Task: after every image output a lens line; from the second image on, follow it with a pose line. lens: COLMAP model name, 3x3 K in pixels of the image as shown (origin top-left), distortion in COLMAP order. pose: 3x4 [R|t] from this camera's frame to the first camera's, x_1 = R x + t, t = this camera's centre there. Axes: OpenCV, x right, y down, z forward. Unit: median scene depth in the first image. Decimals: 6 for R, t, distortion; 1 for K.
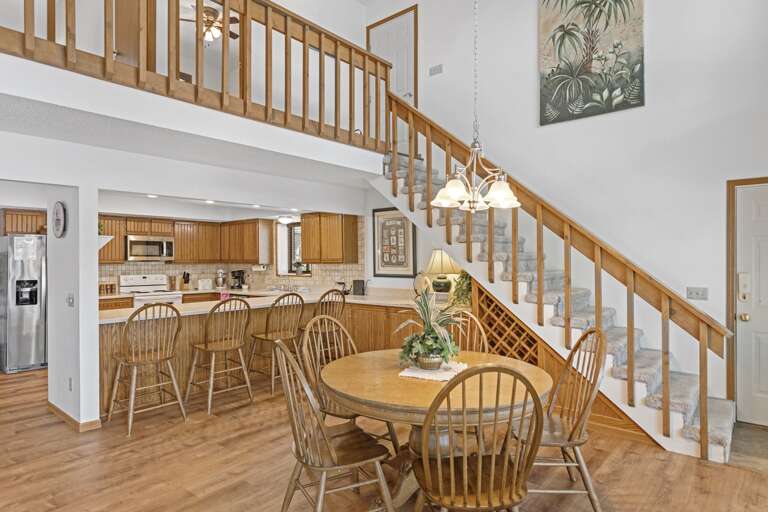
lens RADIAL K [[456.6, 0, 384.0], [0, 456.6, 256.0], [0, 0, 1]] dist [-0.017534, 0.001243]
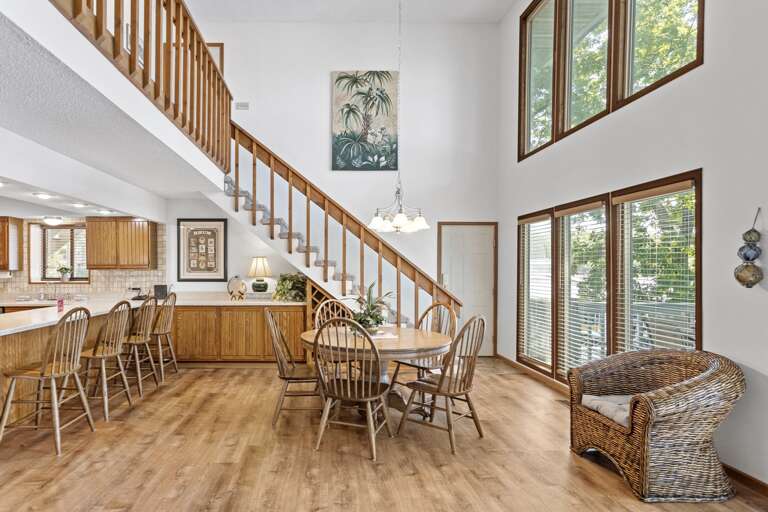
lens RADIAL K [[418.5, 0, 348.9], [0, 418.5, 268.6], [0, 0, 1]] dist [-0.030594, 0.000746]
pose [[0.744618, 0.005168, 0.667471, -0.501895], [-0.006939, 0.999976, -0.000001, 0.016285], [-0.667455, -0.004630, 0.744636, 0.007702]]
